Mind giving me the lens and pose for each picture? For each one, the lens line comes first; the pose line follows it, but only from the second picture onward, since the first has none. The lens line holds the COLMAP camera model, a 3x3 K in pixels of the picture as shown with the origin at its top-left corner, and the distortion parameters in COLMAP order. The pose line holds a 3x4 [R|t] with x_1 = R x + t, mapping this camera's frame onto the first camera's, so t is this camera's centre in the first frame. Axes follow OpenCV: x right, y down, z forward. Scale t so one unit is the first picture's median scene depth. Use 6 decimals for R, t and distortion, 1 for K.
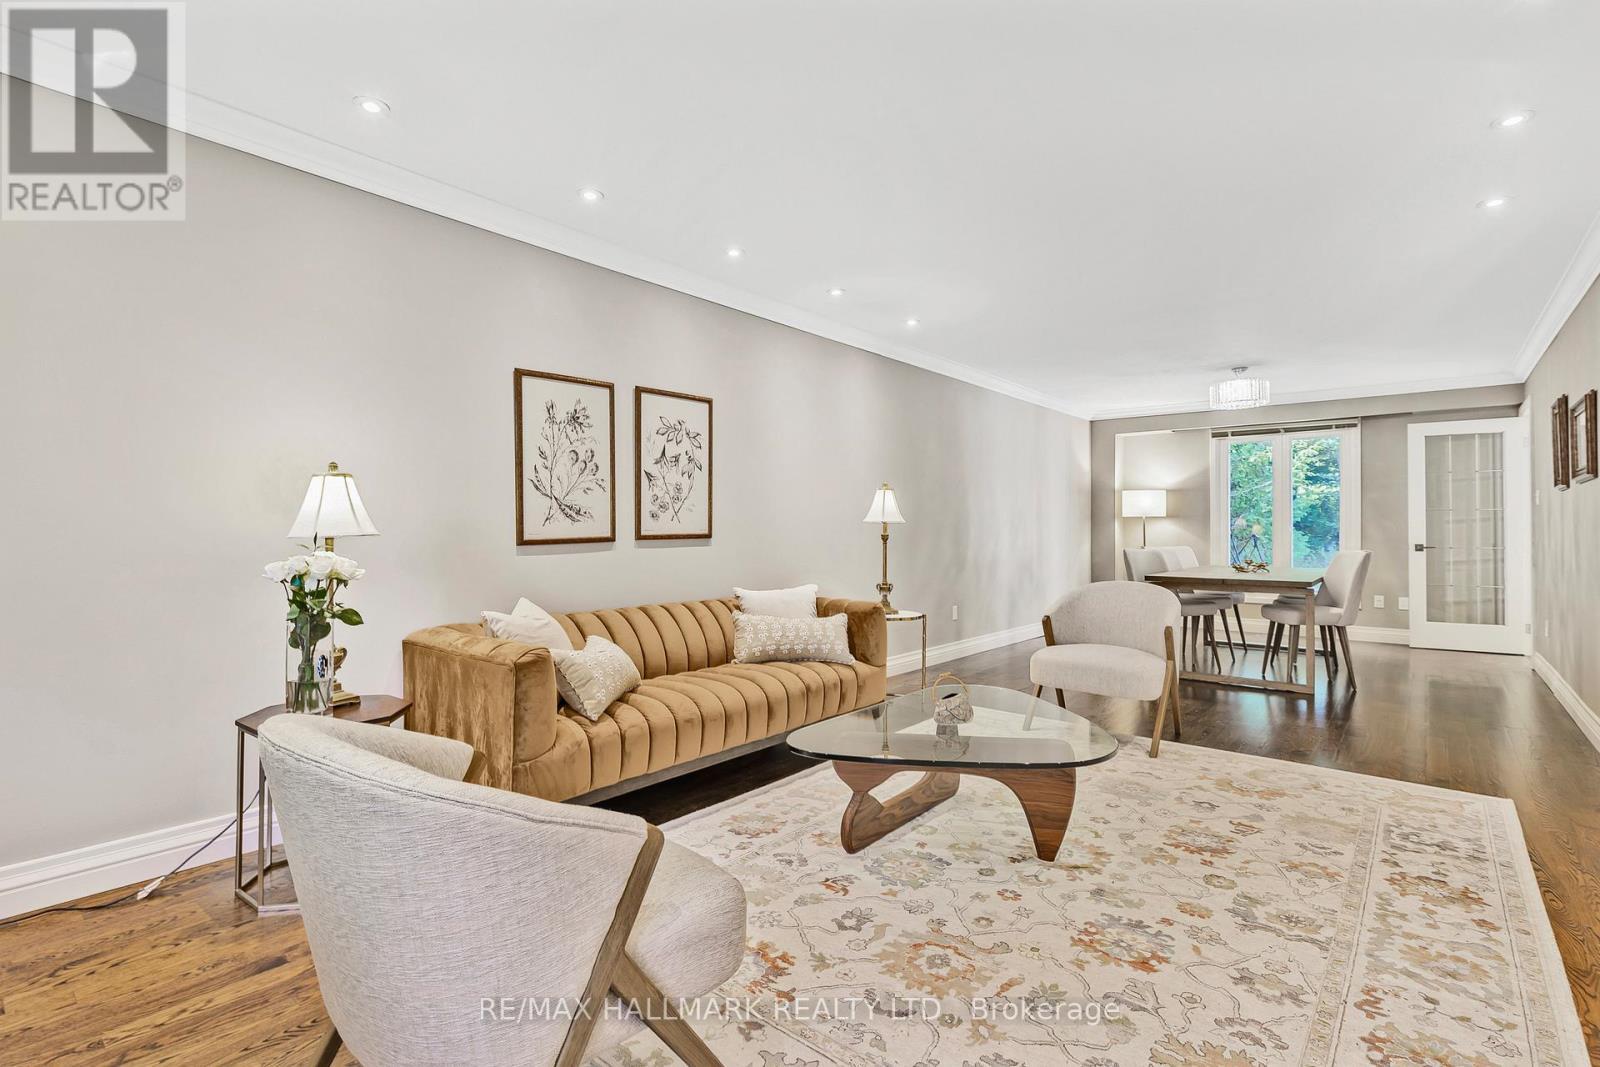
lens RADIAL K [[746.7, 0, 805.5], [0, 746.7, 523.3], [0, 0, 1]] dist [0.005146, -0.000298]
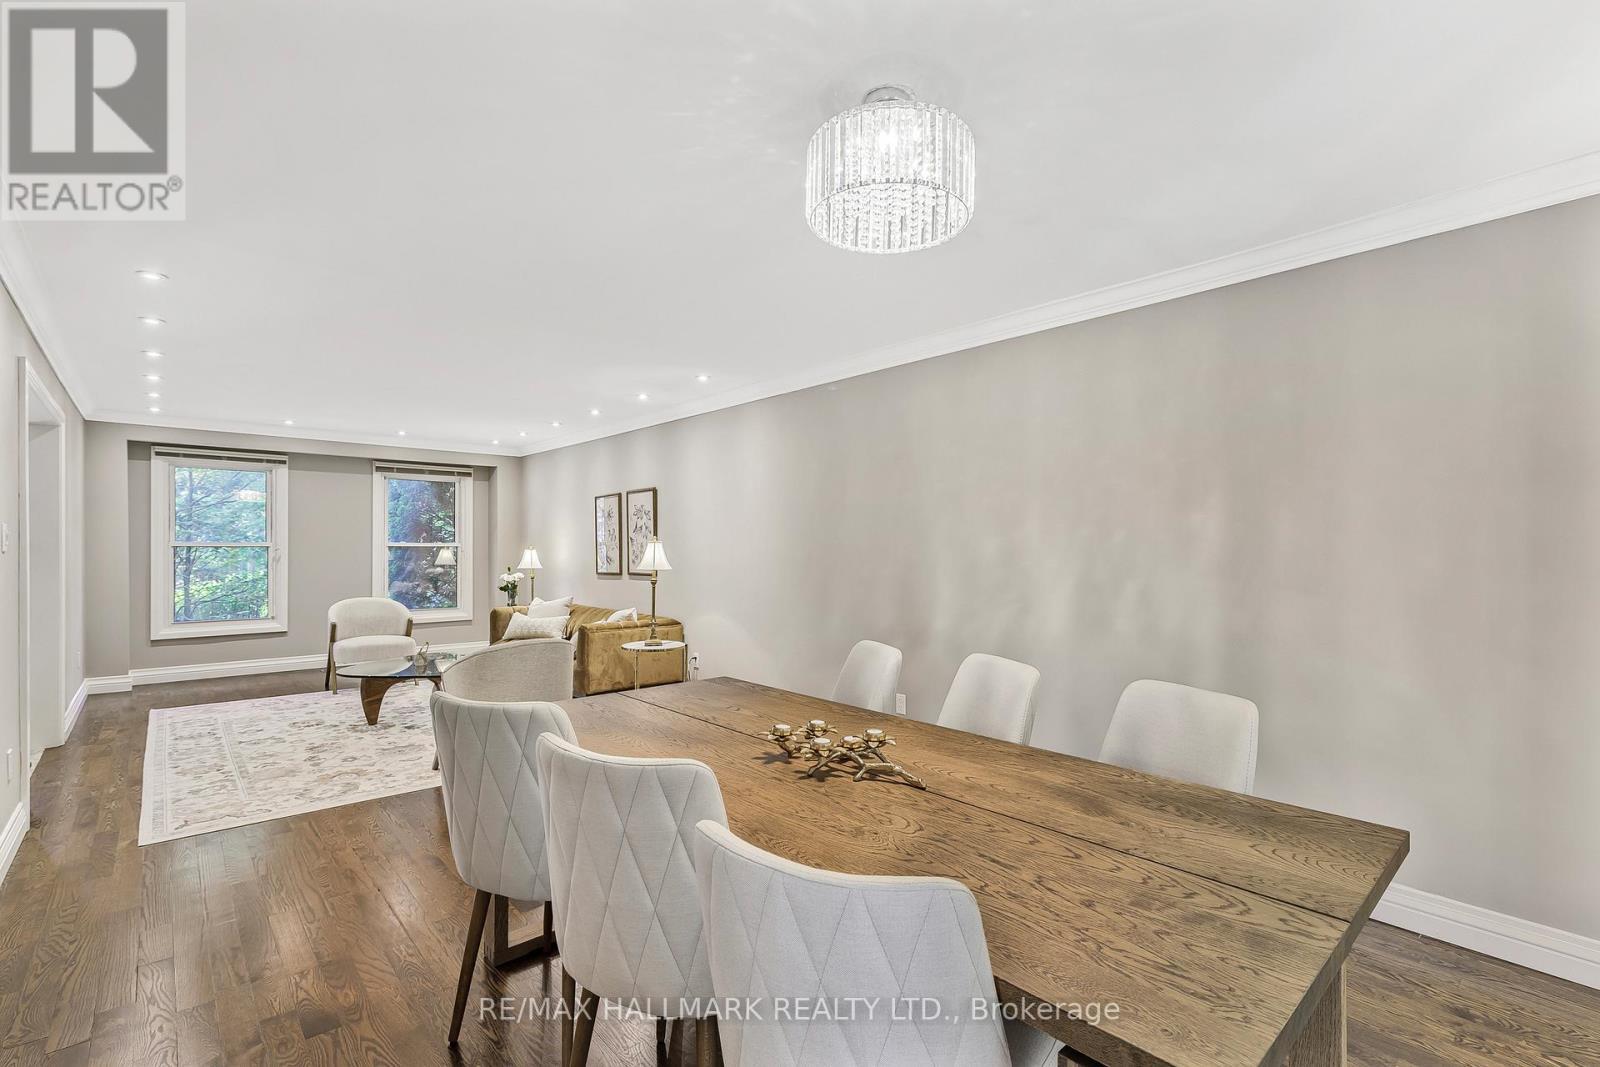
lens RADIAL K [[726.4, 0, 805.3], [0, 726.4, 547.8], [0, 0, 1]] dist [-0.000918, 0.000132]
pose [[-0.148225, -0.000648, -0.988954, 1.455397], [0.004951, 0.999987, -0.001398, -0.038989], [0.988941, -0.005103, -0.148219, 1.672043]]
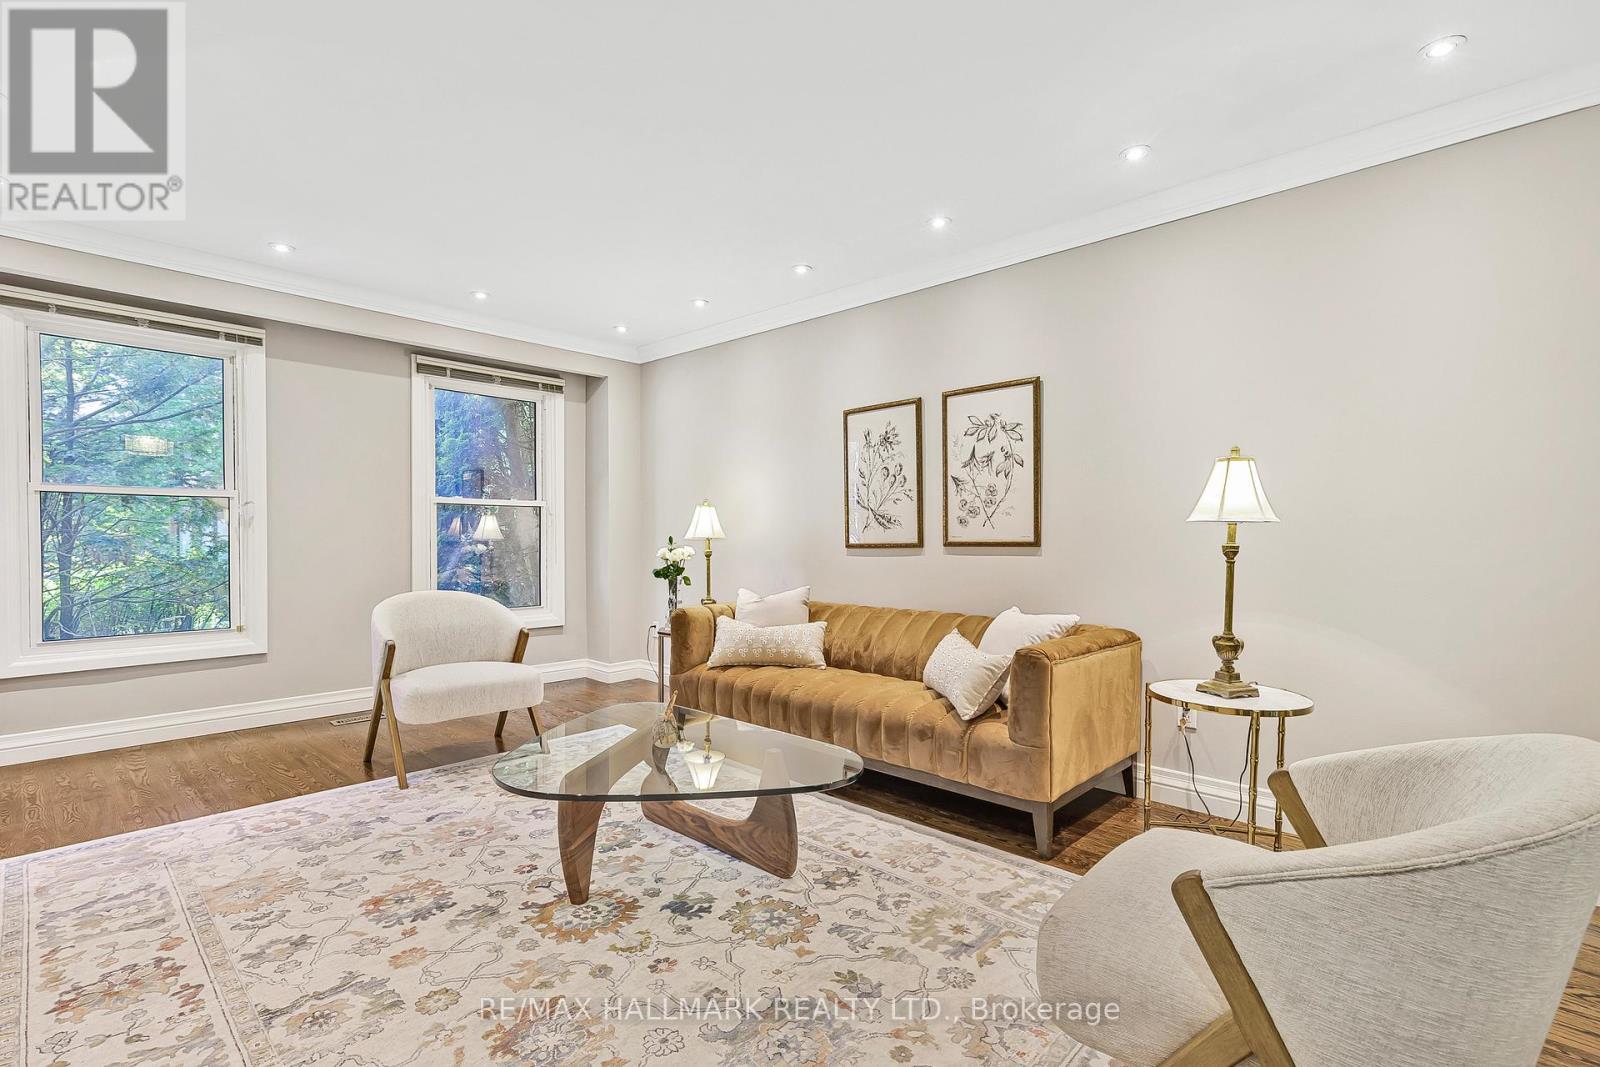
lens RADIAL K [[746.7, 0, 801.1], [0, 746.7, 549.9], [0, 0, 1]] dist [0.005146, -0.000298]
pose [[-0.068233, 0.016656, -0.997530, 0.775087], [0.004842, 0.999854, 0.016363, 0.009584], [0.997658, -0.003713, -0.068304, 0.864219]]
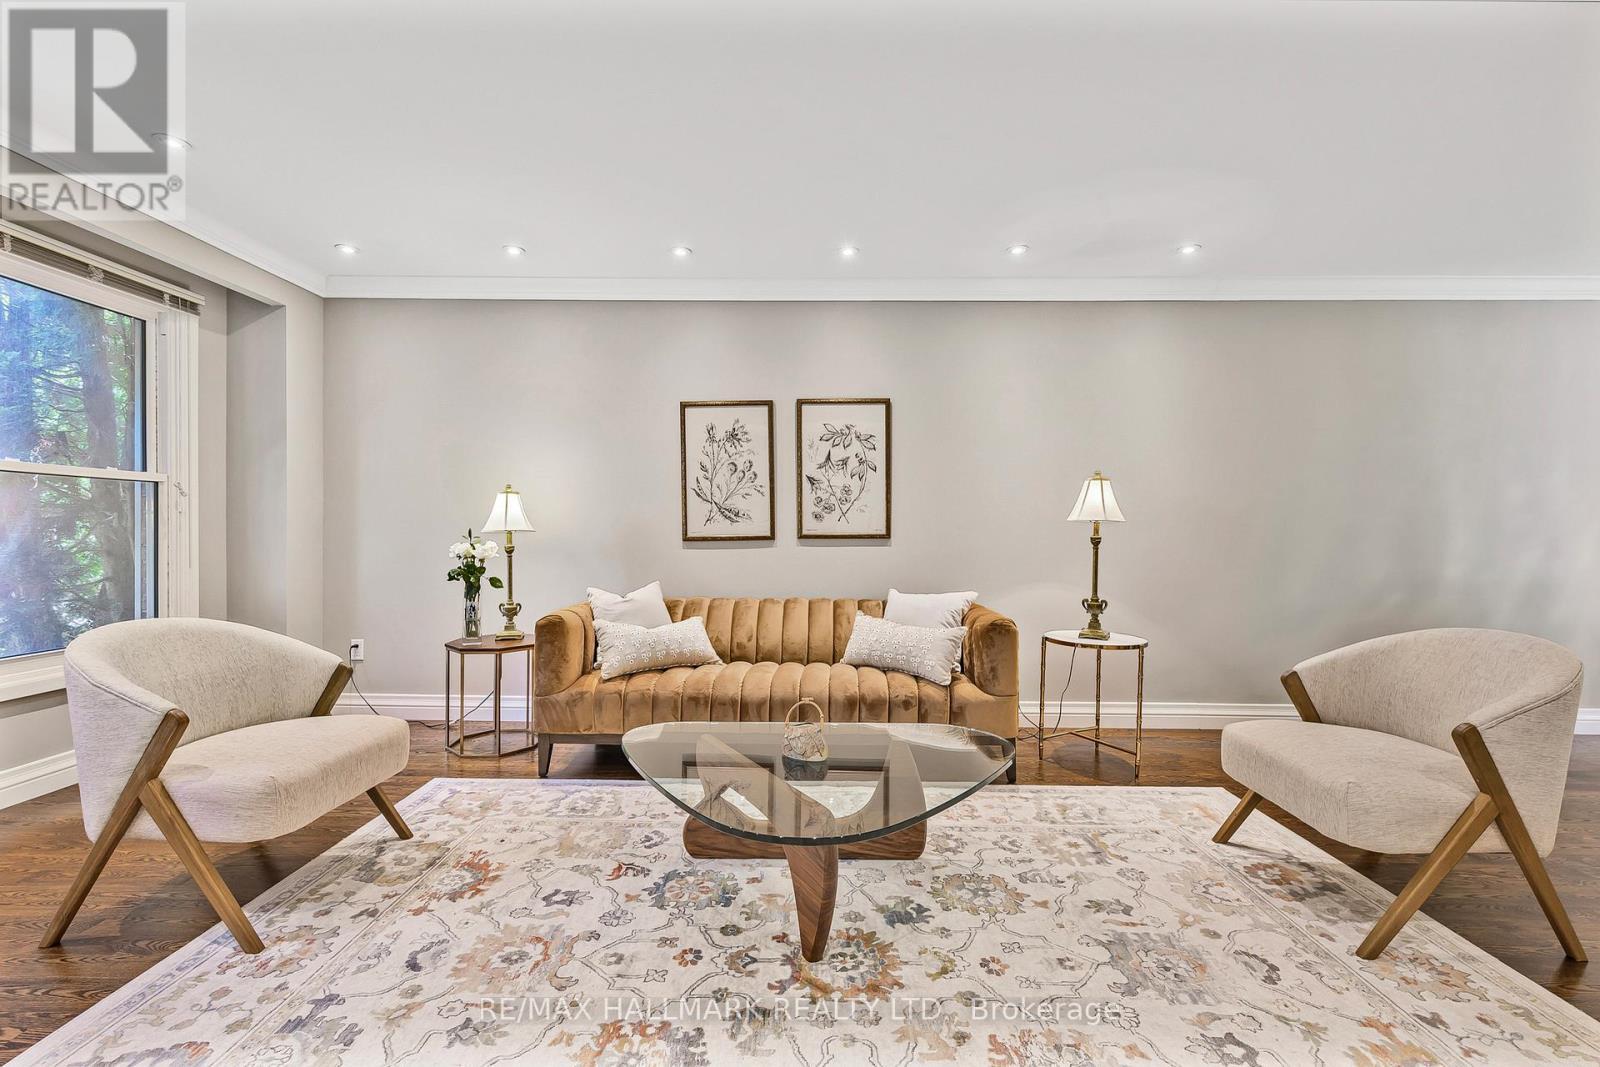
lens RADIAL K [[689.9, 0, 801.5], [0, 689.9, 533.2], [0, 0, 1]] dist [0.004139, -0.000244]
pose [[0.629458, 0.005660, -0.777014, 0.561529], [0.000817, 0.999968, 0.007946, 0.005852], [0.777034, -0.005637, 0.629434, 0.356385]]
